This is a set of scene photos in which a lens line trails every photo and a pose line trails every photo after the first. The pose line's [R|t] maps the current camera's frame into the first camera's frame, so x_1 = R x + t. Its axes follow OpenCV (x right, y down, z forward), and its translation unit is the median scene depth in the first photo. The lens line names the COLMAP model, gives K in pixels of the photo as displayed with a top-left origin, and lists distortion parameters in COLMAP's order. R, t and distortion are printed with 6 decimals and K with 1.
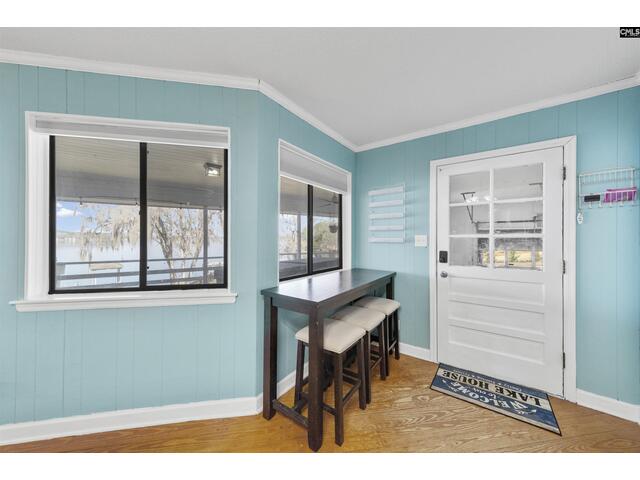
lens RADIAL K [[257.0, 0, 310.9], [0, 257.0, 237.0], [0, 0, 1]] dist [0.012156, 0.000160]
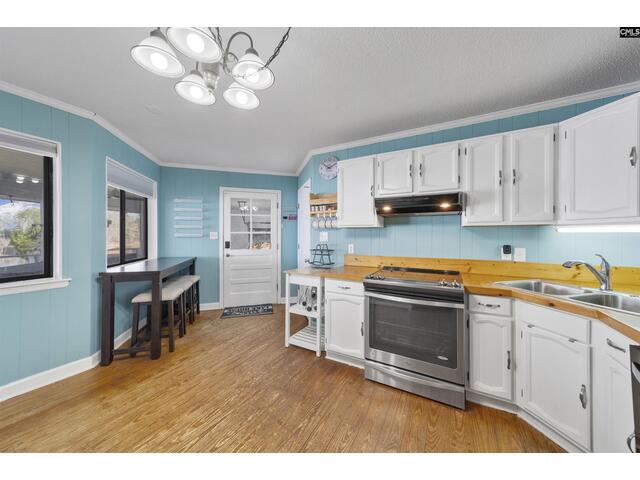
lens RADIAL K [[226.4, 0, 318.6], [0, 226.4, 236.0], [0, 0, 1]] dist [0.000558, 0.000029]
pose [[0.643697, -0.006171, 0.765256, -0.245678], [-0.004620, 0.999918, 0.011949, -0.002645], [-0.765267, -0.011227, 0.643616, -0.429377]]
